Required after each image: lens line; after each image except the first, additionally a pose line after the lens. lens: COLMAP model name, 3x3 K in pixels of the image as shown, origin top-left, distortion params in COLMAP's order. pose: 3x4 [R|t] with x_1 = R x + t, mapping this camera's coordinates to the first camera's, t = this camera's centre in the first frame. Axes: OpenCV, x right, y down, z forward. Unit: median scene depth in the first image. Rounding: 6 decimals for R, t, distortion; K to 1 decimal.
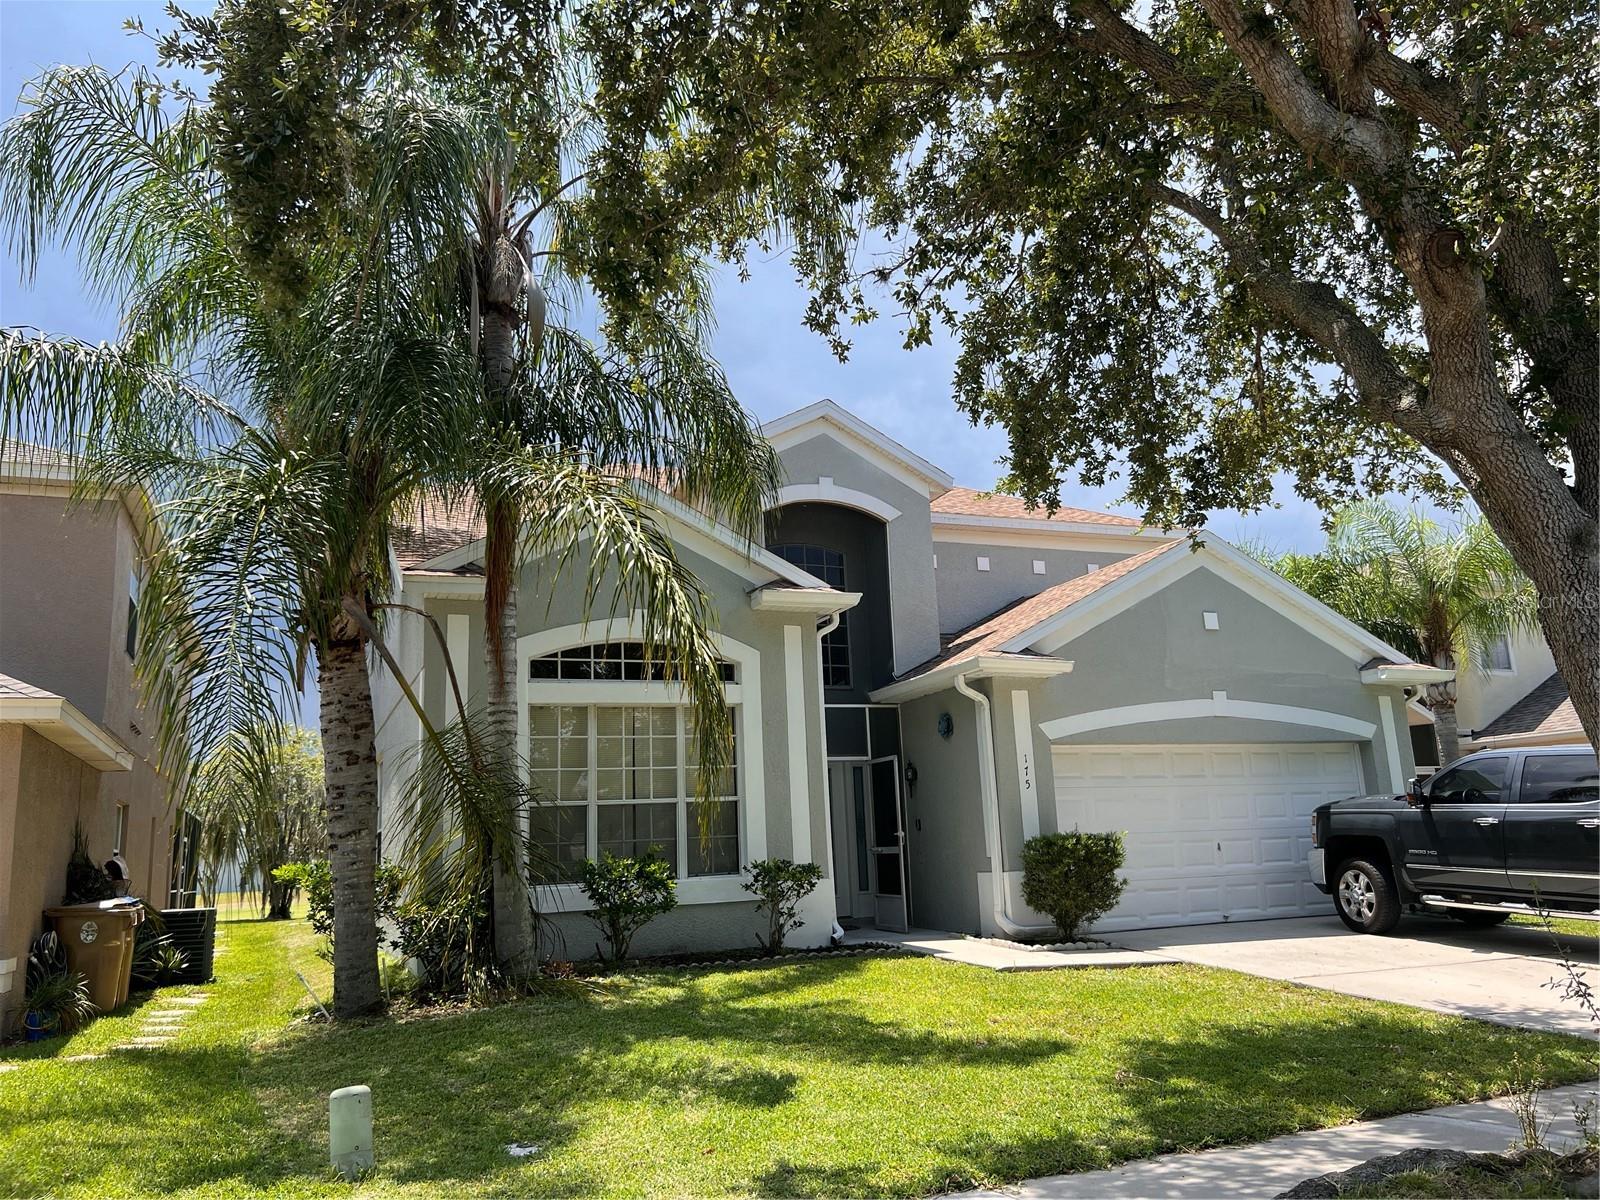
lens RADIAL K [[1202.8, 0, 800.0], [0, 1202.8, 600.0], [0, 0, 1]] dist [0.107052, -0.192750]
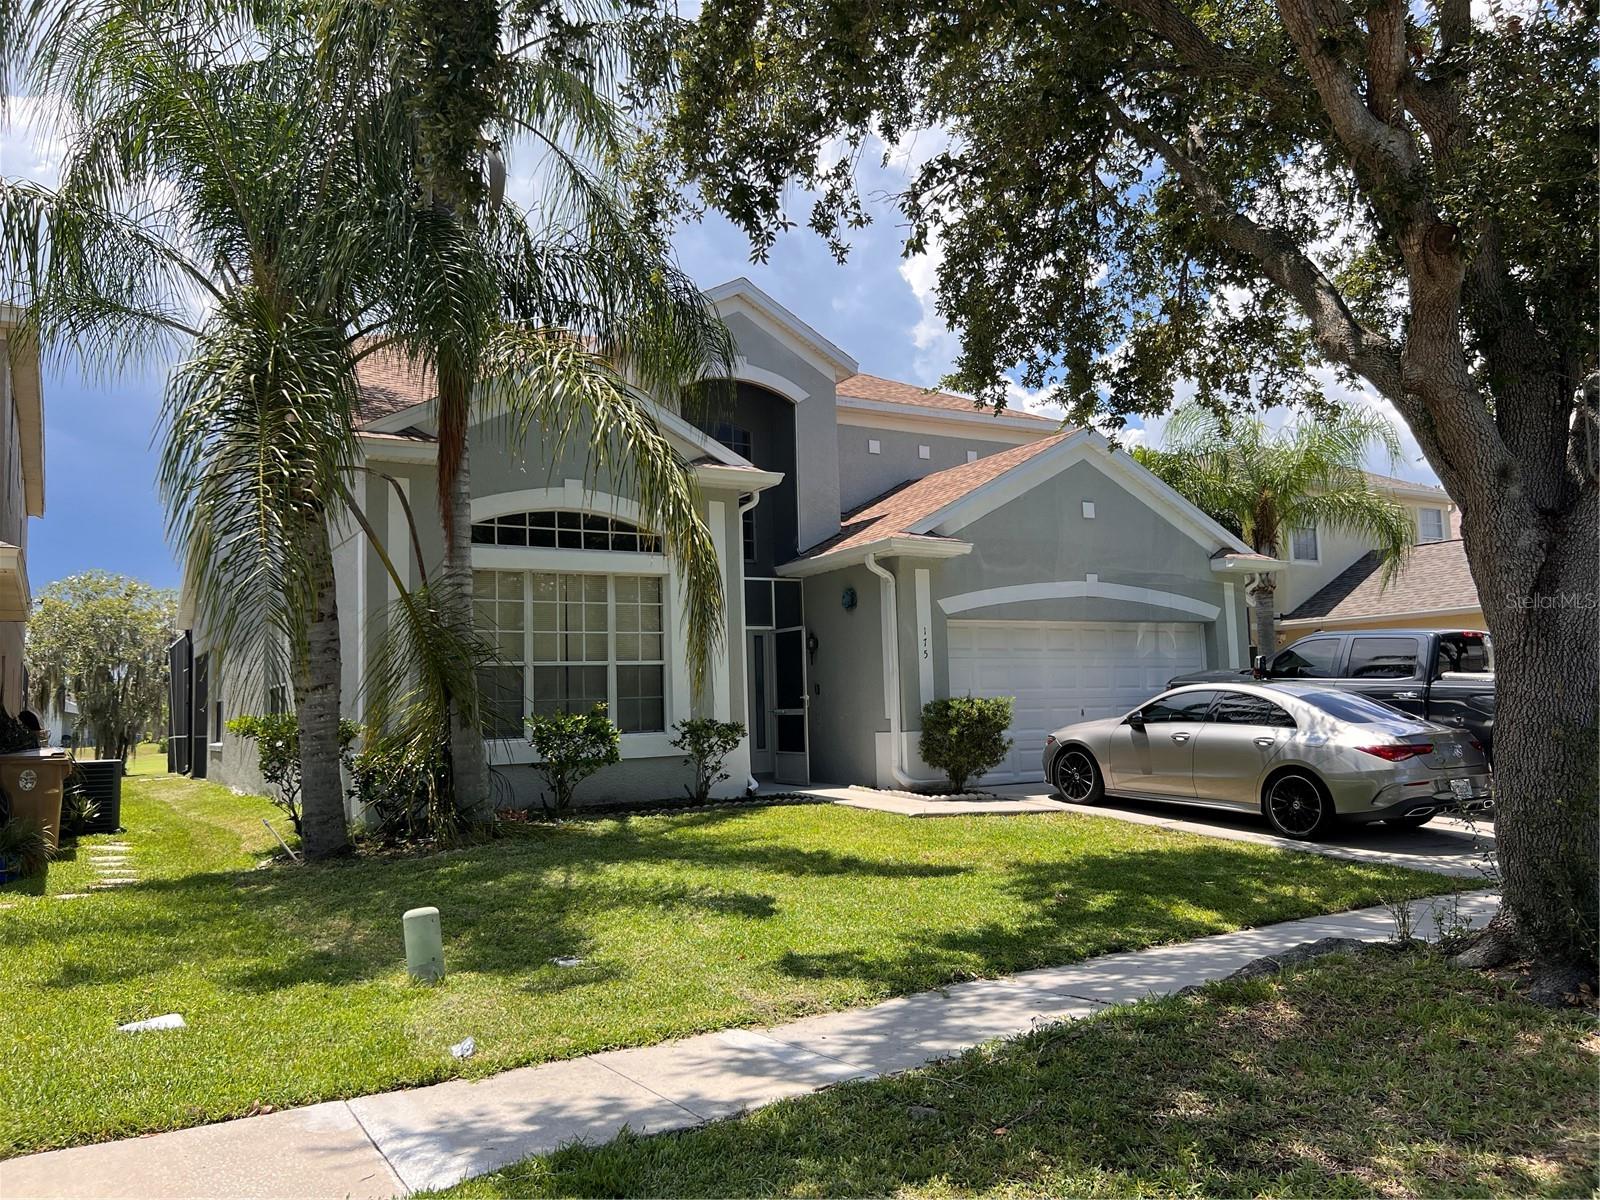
lens RADIAL K [[1202.8, 0, 800.0], [0, 1202.8, 600.0], [0, 0, 1]] dist [0.107052, -0.192750]
pose [[0.988586, 0.026978, 0.148224, -0.112250], [-0.042859, 0.993546, 0.105022, -0.008243], [-0.144434, -0.110176, 0.983362, -0.066940]]
